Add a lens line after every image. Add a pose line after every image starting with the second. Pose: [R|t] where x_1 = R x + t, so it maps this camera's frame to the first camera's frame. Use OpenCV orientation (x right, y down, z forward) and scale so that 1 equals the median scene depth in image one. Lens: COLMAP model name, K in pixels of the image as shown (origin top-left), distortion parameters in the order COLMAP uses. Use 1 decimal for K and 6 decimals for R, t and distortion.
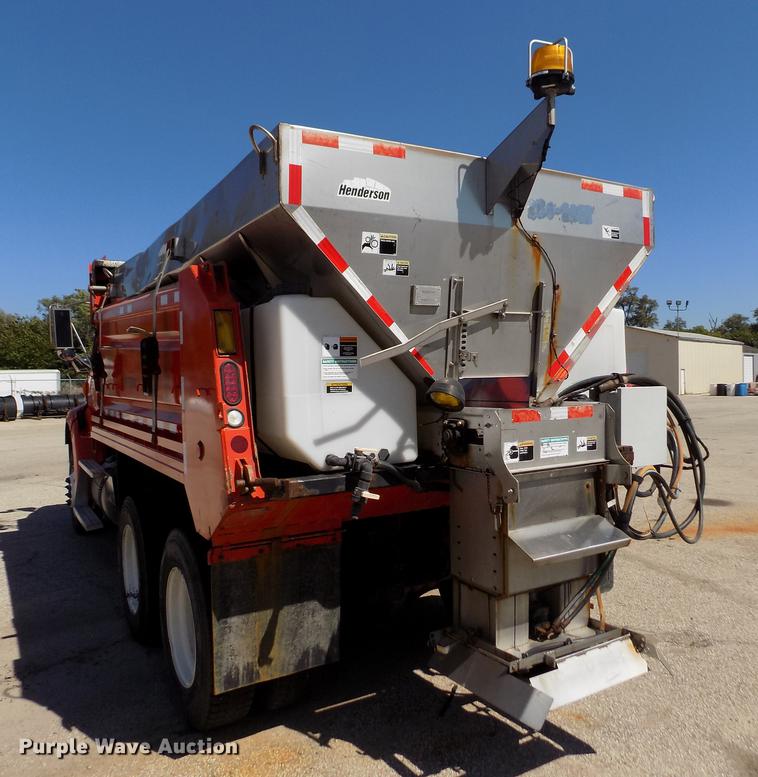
lens RADIAL K [[685.5, 0, 380.1], [0, 685.5, 385.1], [0, 0, 1]] dist [-0.084721, 0.074958]
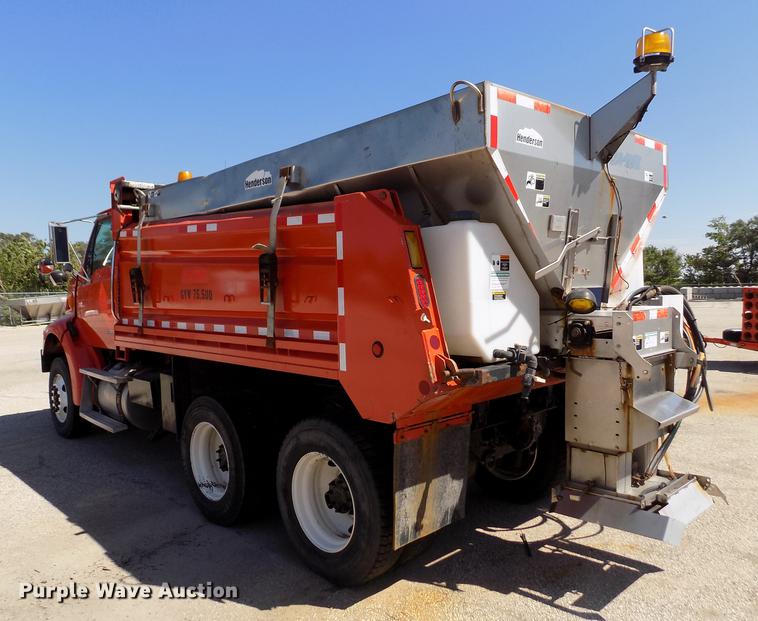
lens RADIAL K [[604.2, 0, 379.0], [0, 604.2, 310.5], [0, 0, 1]] dist [-0.033762, 0.003518]
pose [[0.978920, -0.009492, 0.204021, -0.484584], [0.005277, 0.999761, 0.021196, 0.005982], [-0.204174, -0.019673, 0.978737, -0.032628]]
